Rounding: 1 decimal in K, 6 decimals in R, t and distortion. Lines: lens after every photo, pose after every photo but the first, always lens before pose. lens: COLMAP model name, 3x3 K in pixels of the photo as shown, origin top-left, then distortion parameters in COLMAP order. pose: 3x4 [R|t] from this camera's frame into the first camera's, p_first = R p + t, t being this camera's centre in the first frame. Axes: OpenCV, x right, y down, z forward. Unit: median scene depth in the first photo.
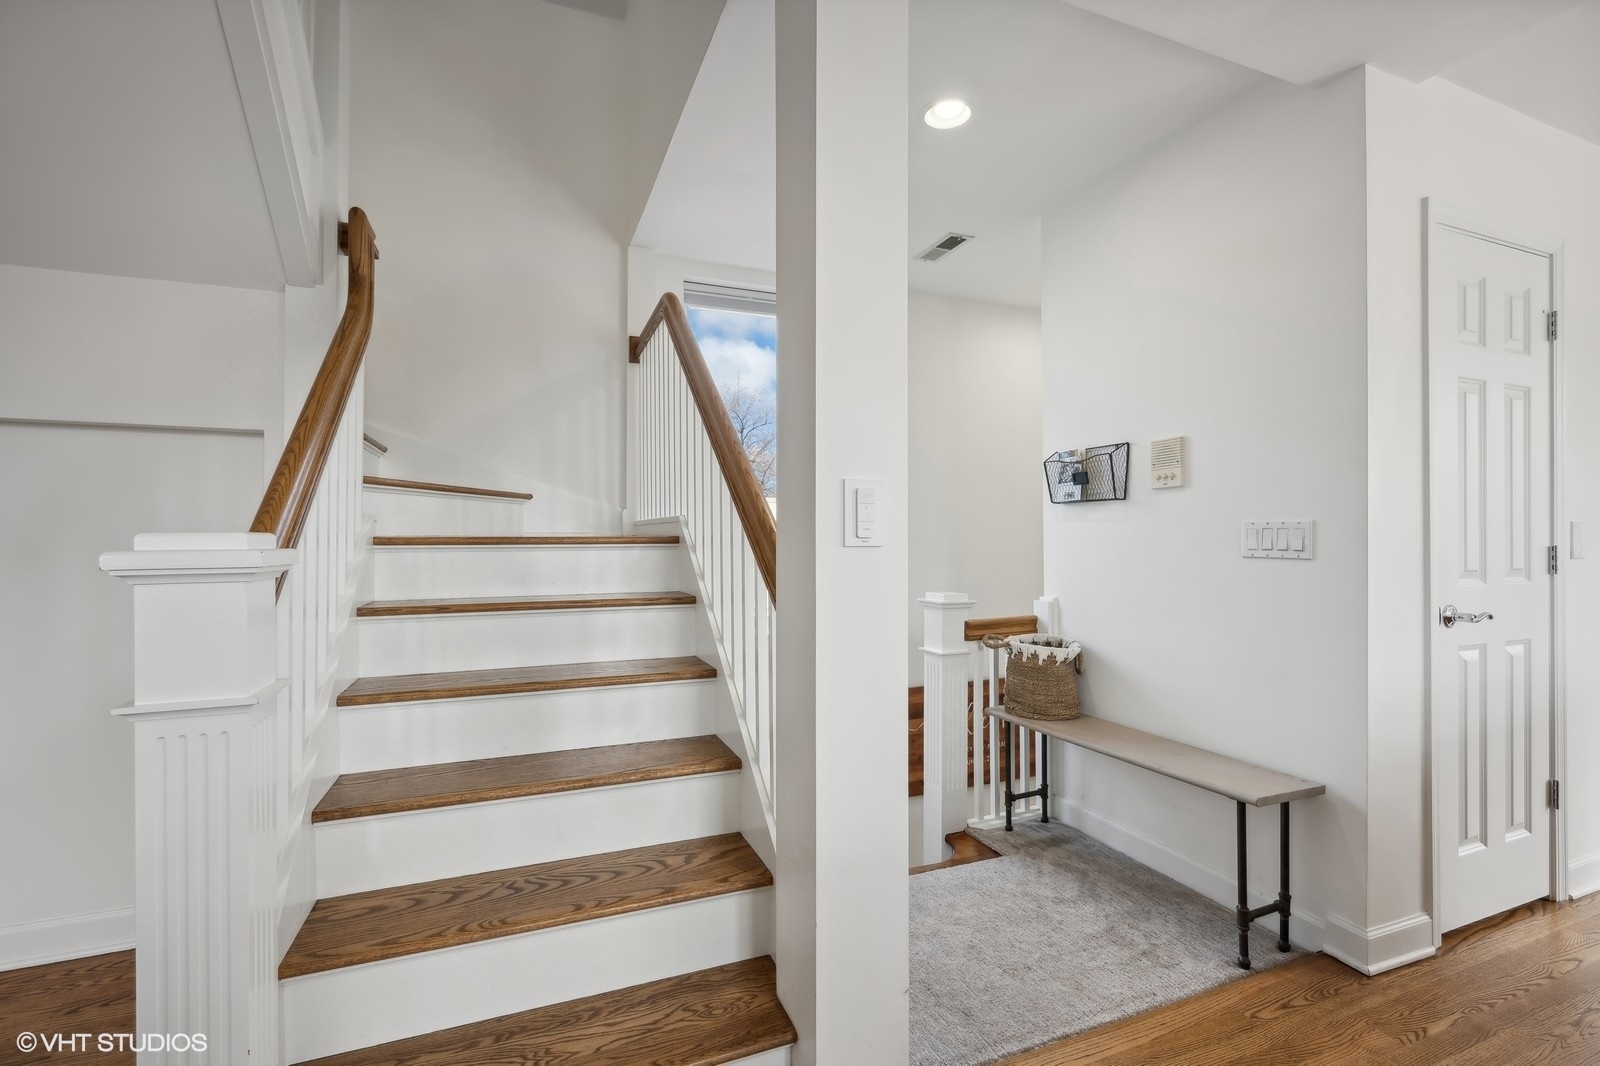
lens RADIAL K [[699.7, 0, 802.5], [0, 699.7, 536.9], [0, 0, 1]] dist [0.000842, 0.000313]
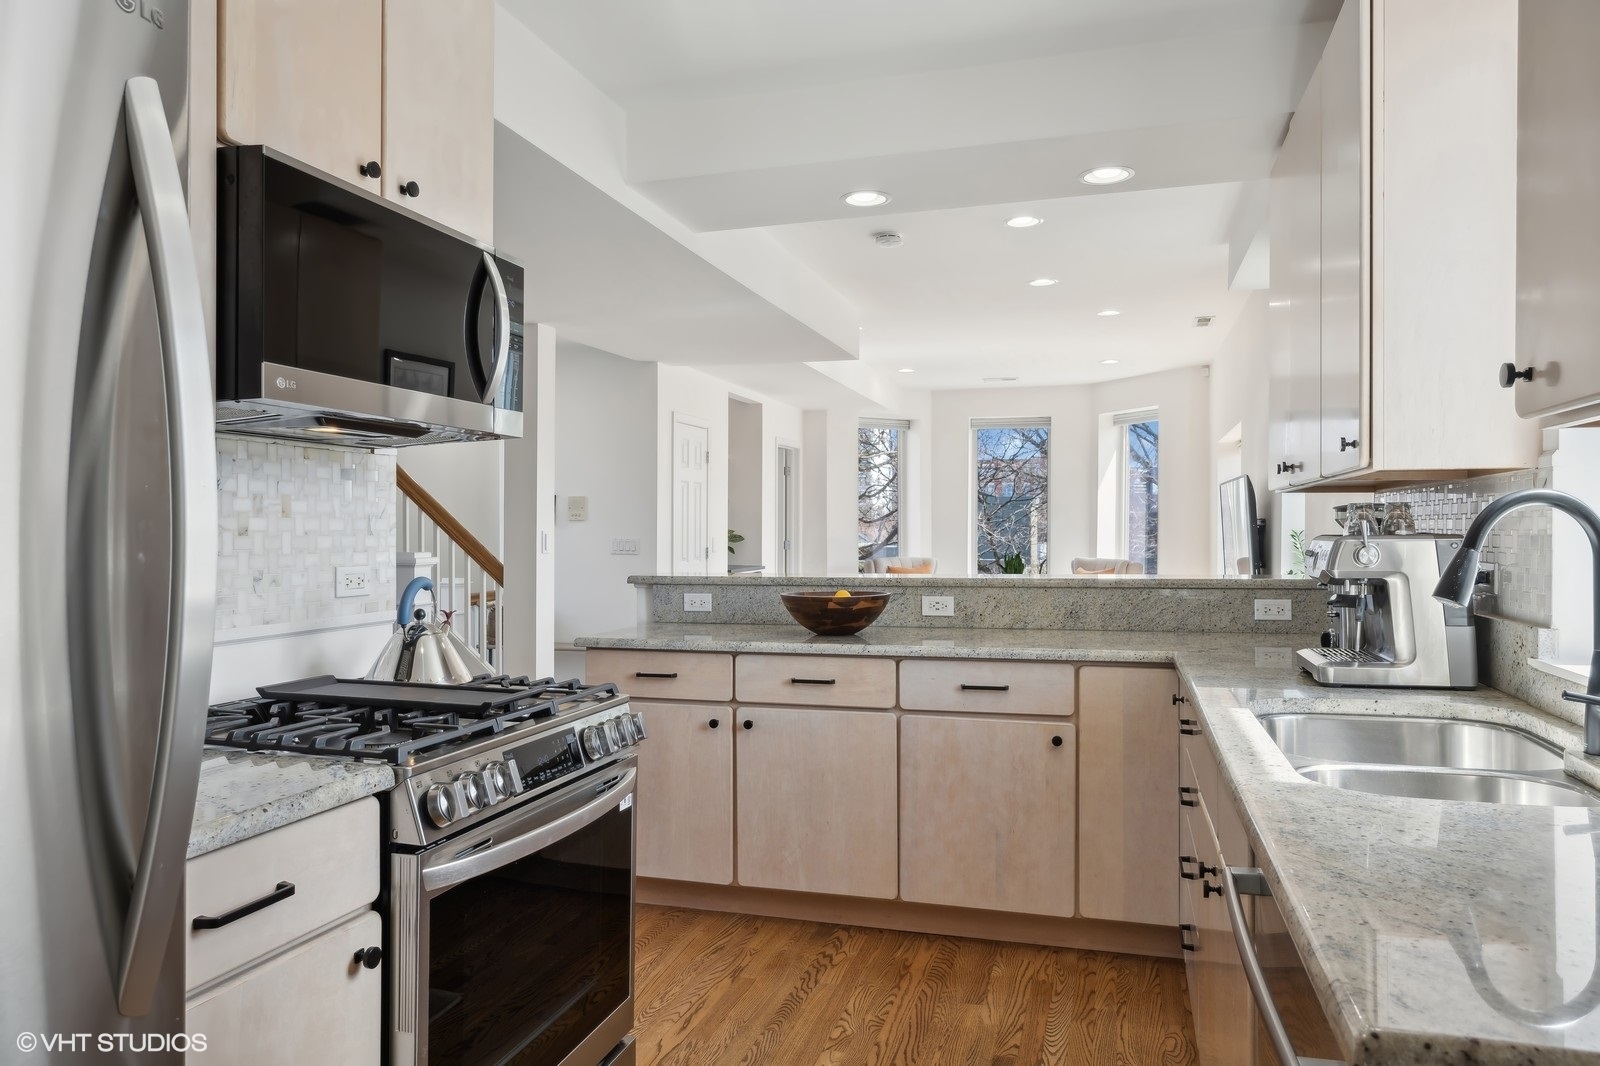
lens RADIAL K [[1079.2, 0, 797.8], [0, 1079.2, 527.0], [0, 0, 1]] dist [-0.002969, -0.000613]
pose [[0.621391, 0.005145, 0.783484, -1.399362], [-0.008525, 0.999964, 0.000194, -0.050937], [-0.783454, -0.006800, 0.621412, -1.320023]]
